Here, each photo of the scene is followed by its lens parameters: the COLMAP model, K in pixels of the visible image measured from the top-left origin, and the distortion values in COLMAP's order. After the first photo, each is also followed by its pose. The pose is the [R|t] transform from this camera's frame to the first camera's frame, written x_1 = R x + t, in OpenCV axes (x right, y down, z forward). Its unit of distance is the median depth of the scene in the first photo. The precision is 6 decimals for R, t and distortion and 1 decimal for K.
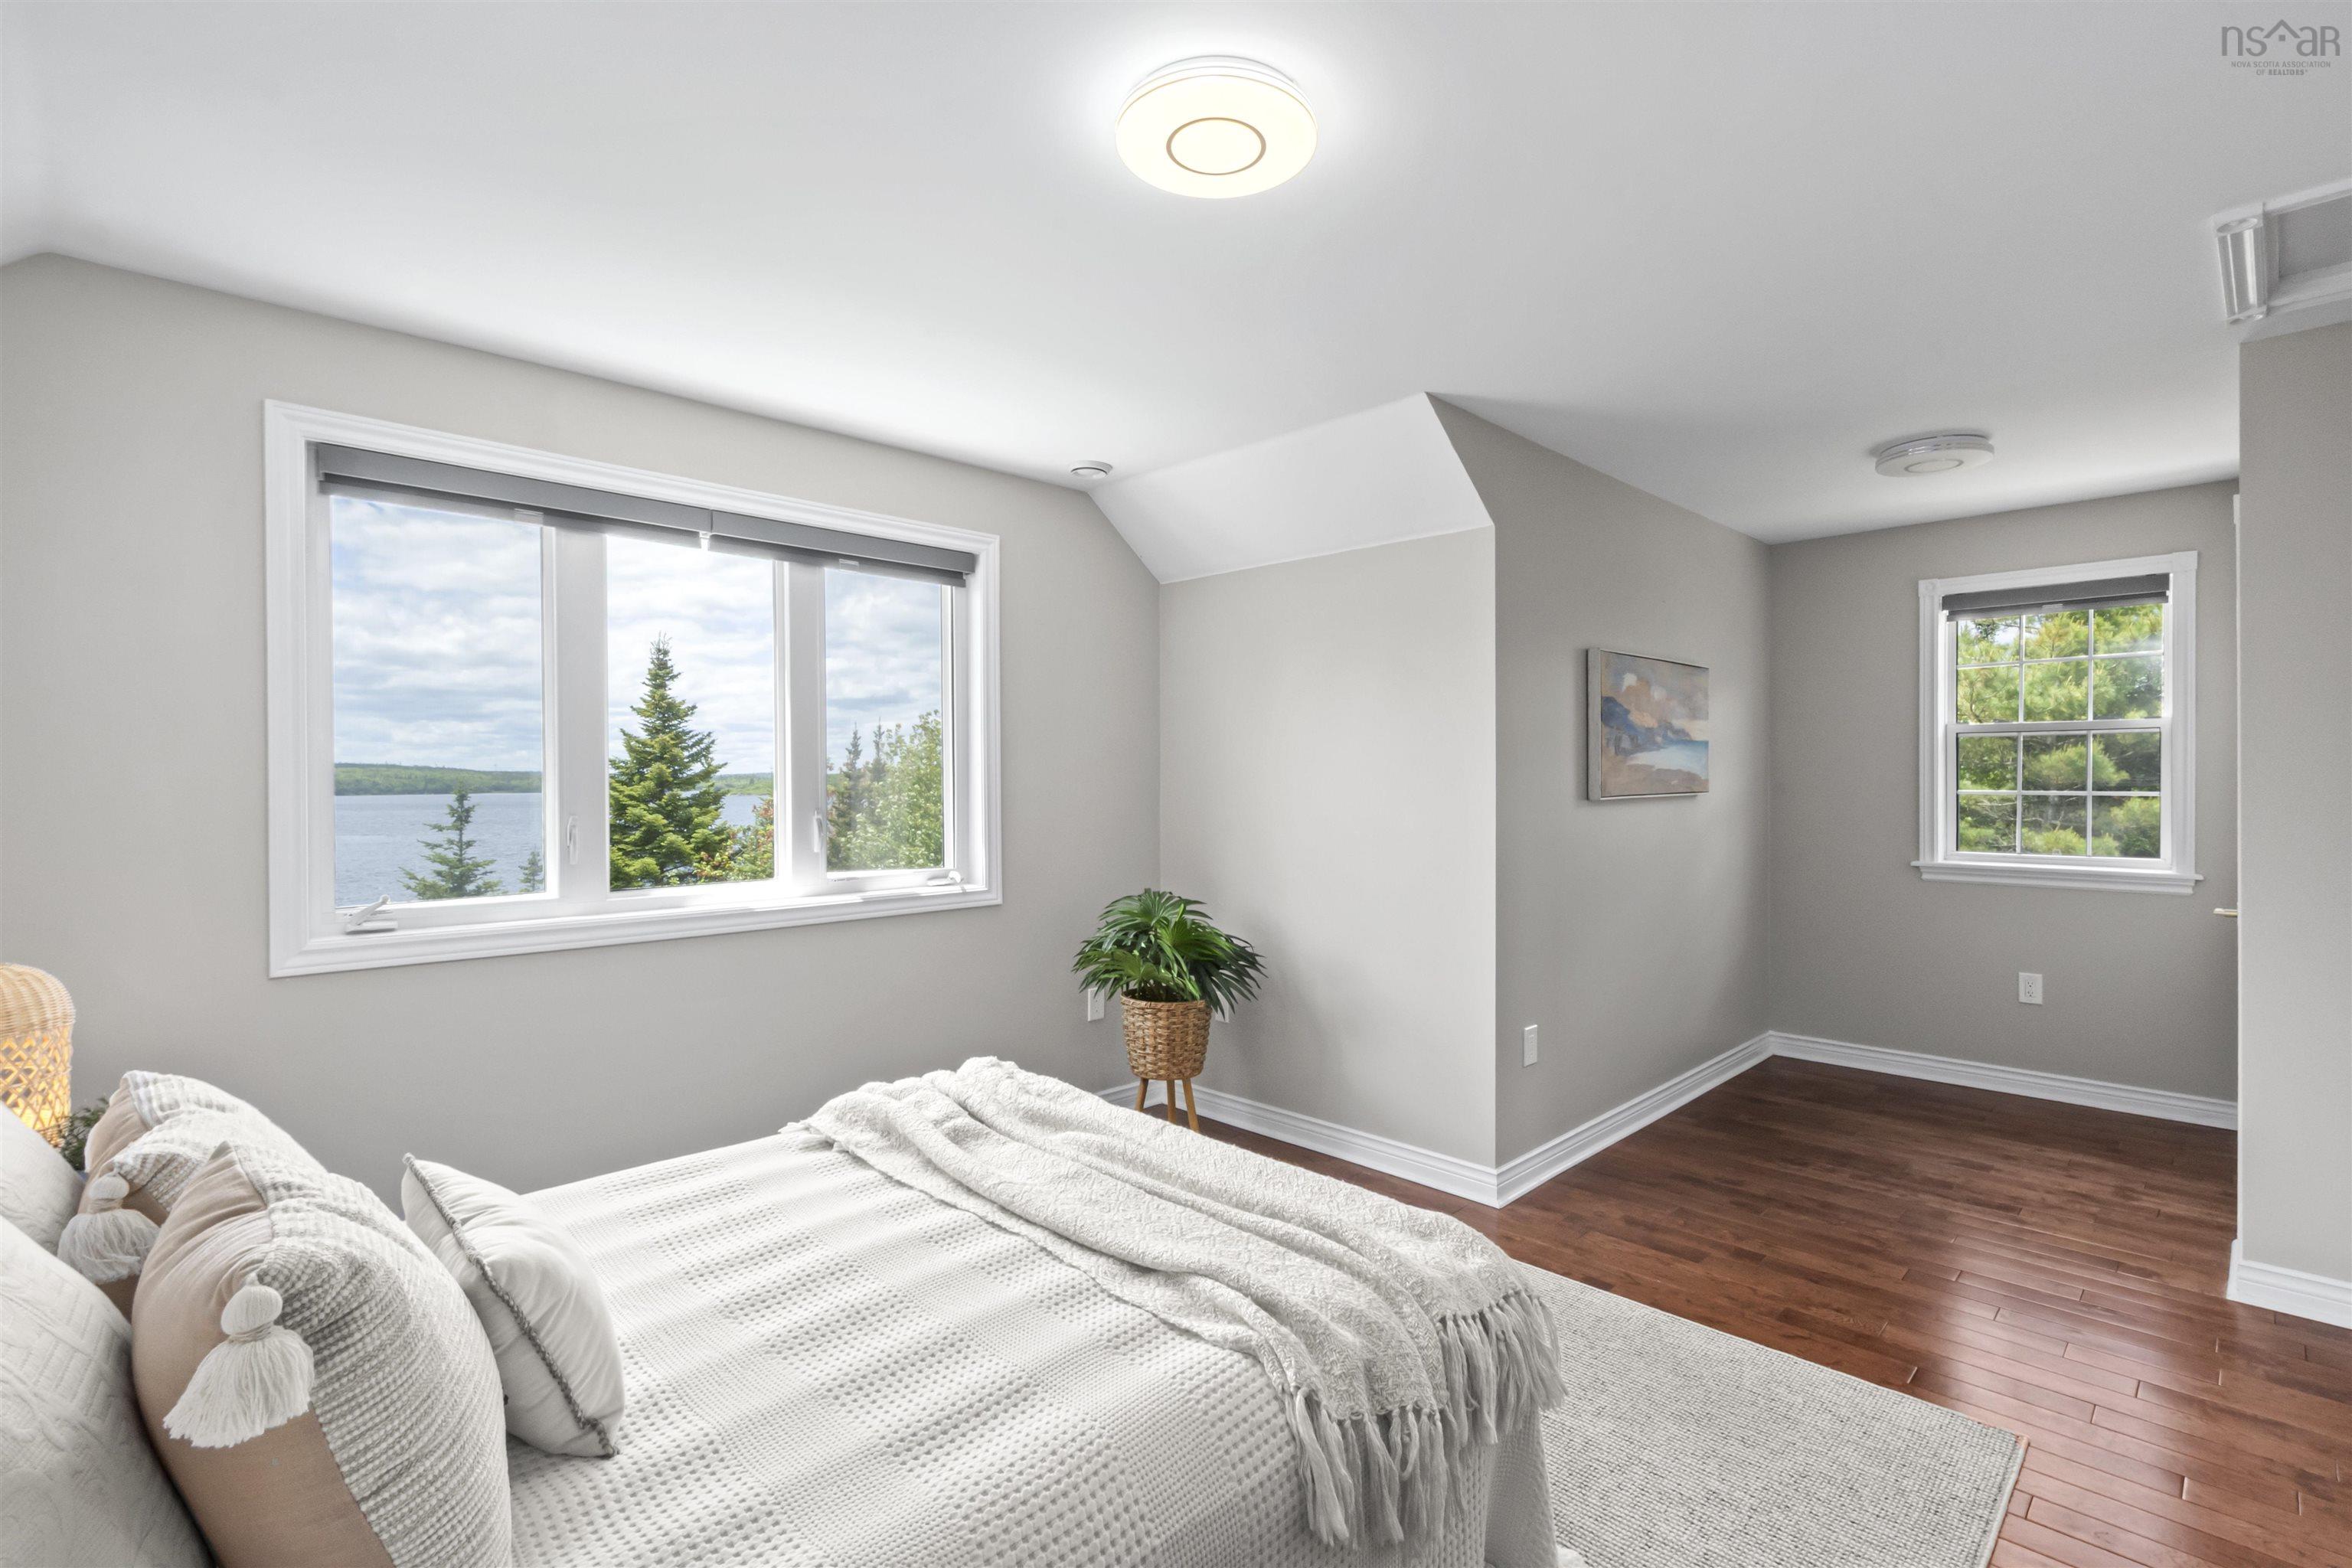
lens RADIAL K [[1044.8, 0, 1176.2], [0, 1044.8, 780.3], [0, 0, 1]] dist [-0.002677, -0.000463]
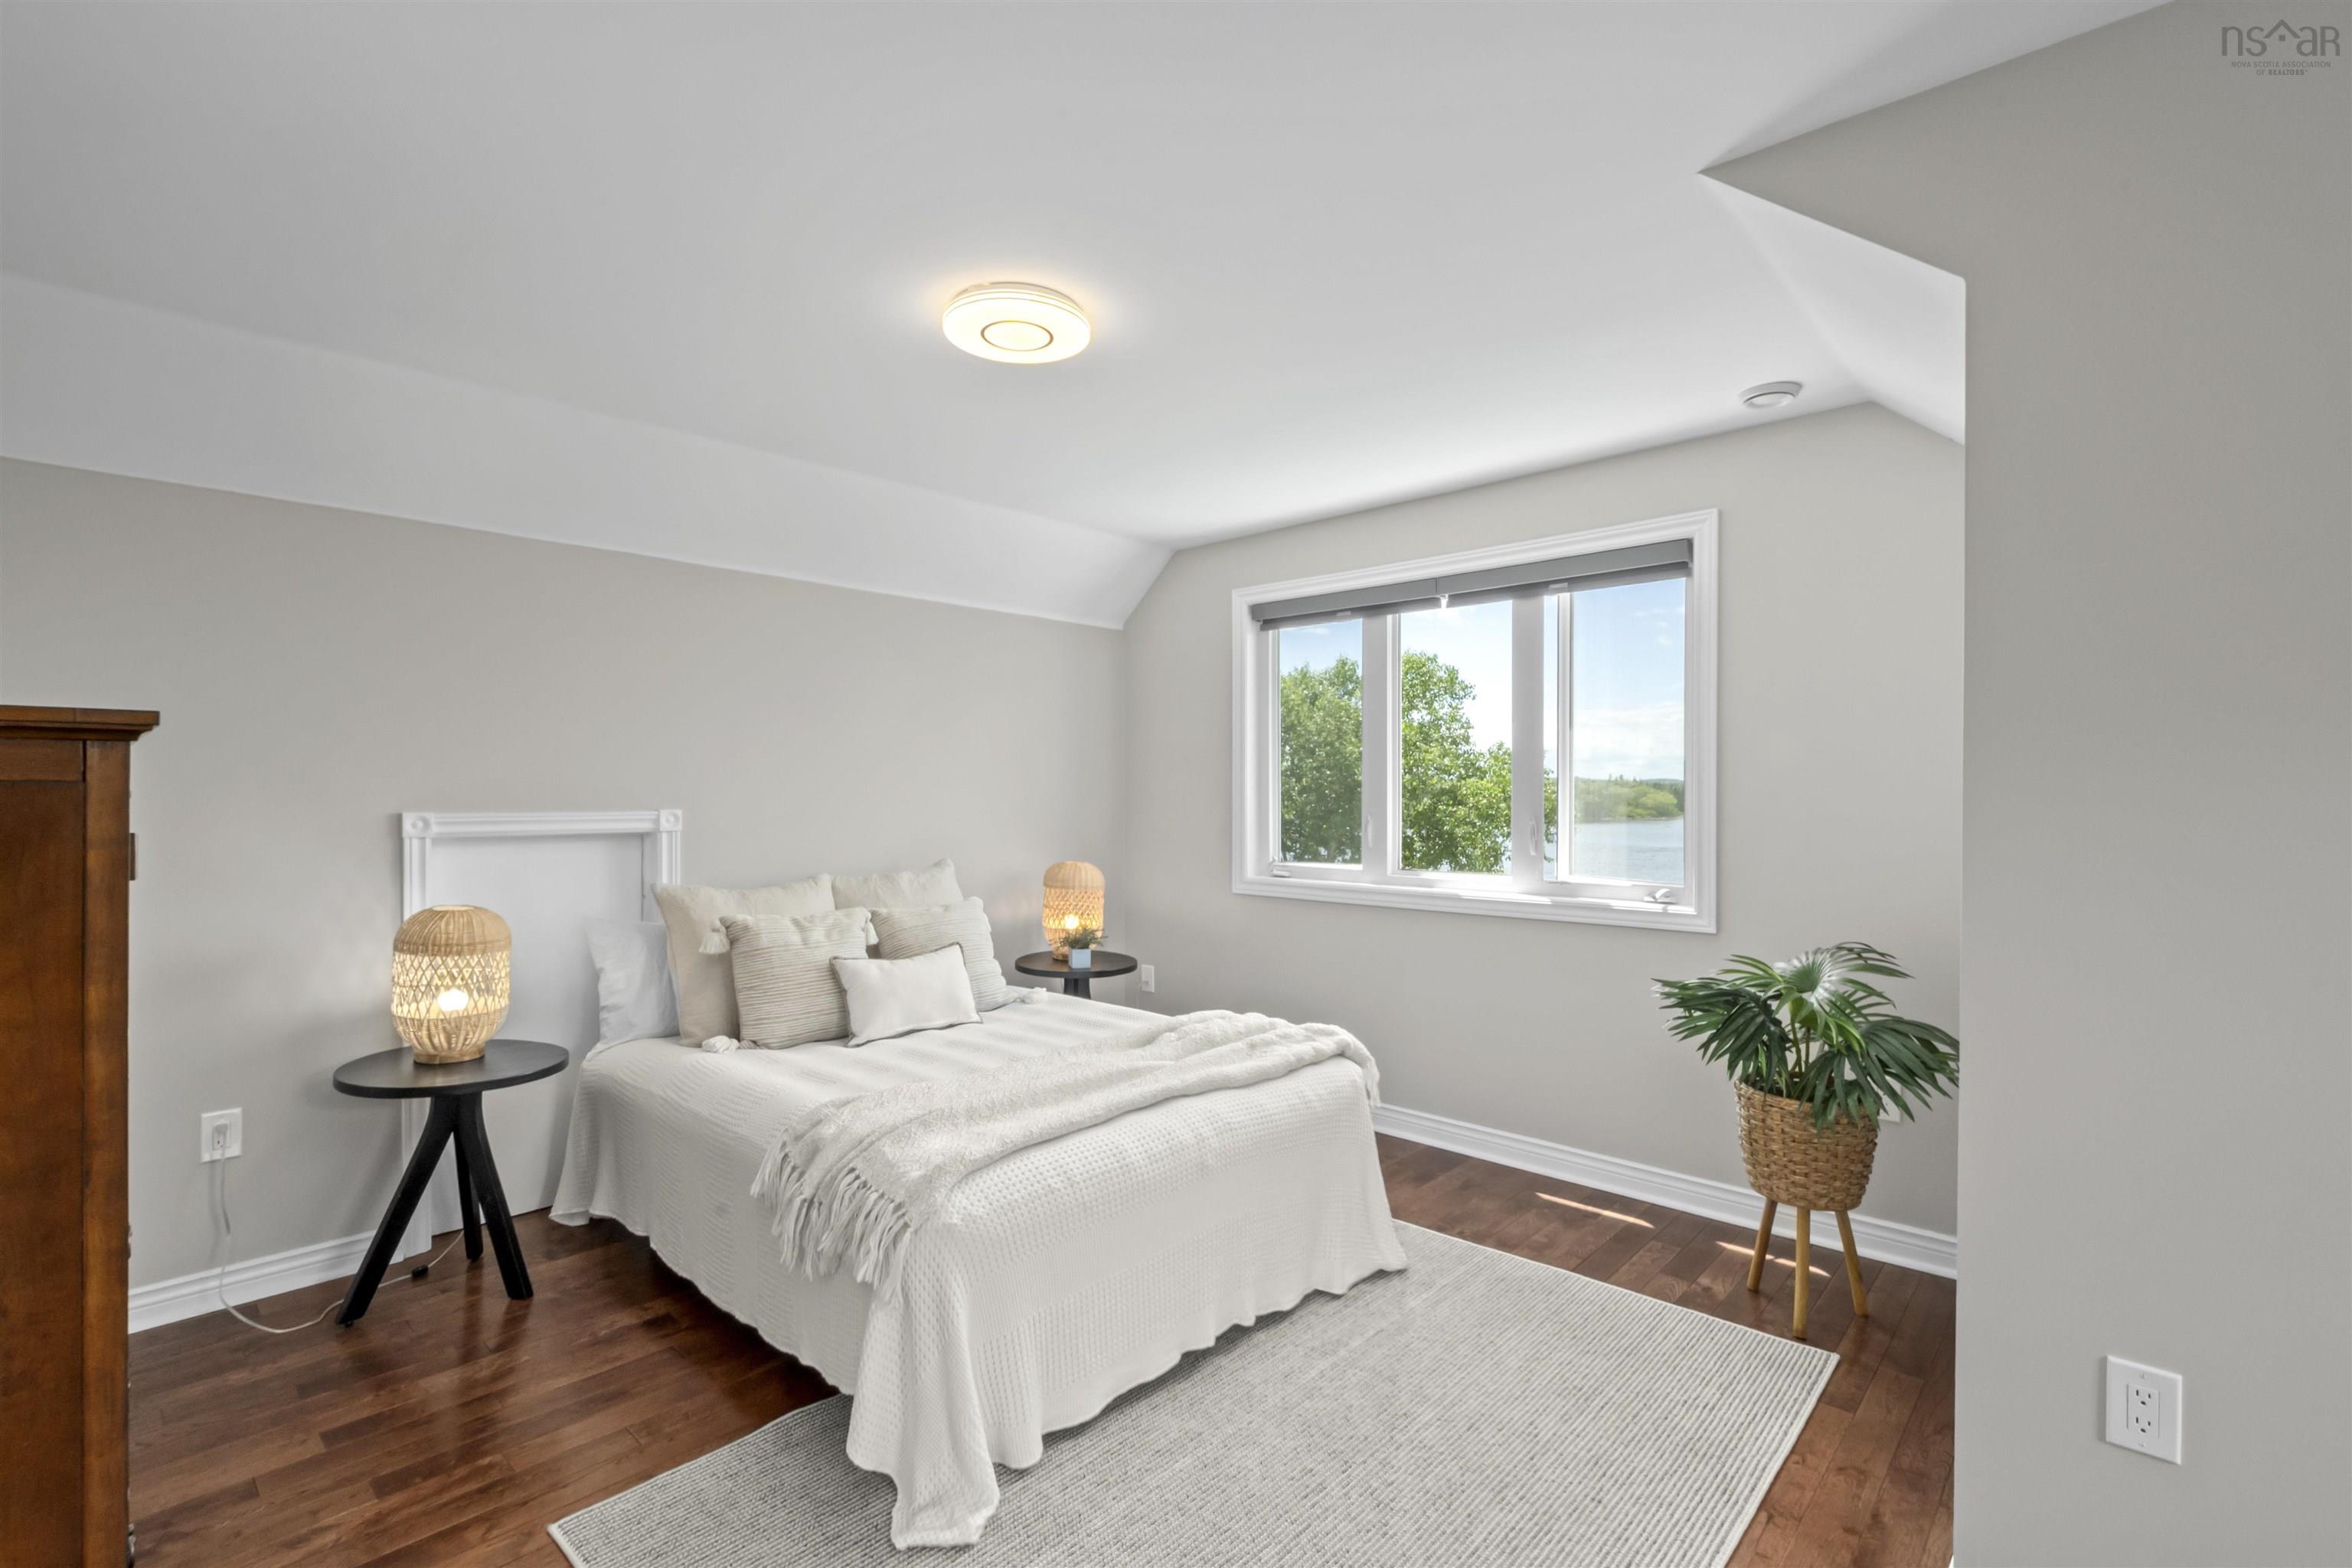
lens RADIAL K [[1044.8, 0, 1176.5], [0, 1044.8, 792.2], [0, 0, 1]] dist [-0.002677, -0.000463]
pose [[0.047381, 0.000041, -0.998877, 0.781923], [-0.007382, 0.999973, -0.000309, 0.005642], [0.998850, 0.007388, 0.047380, 0.598939]]
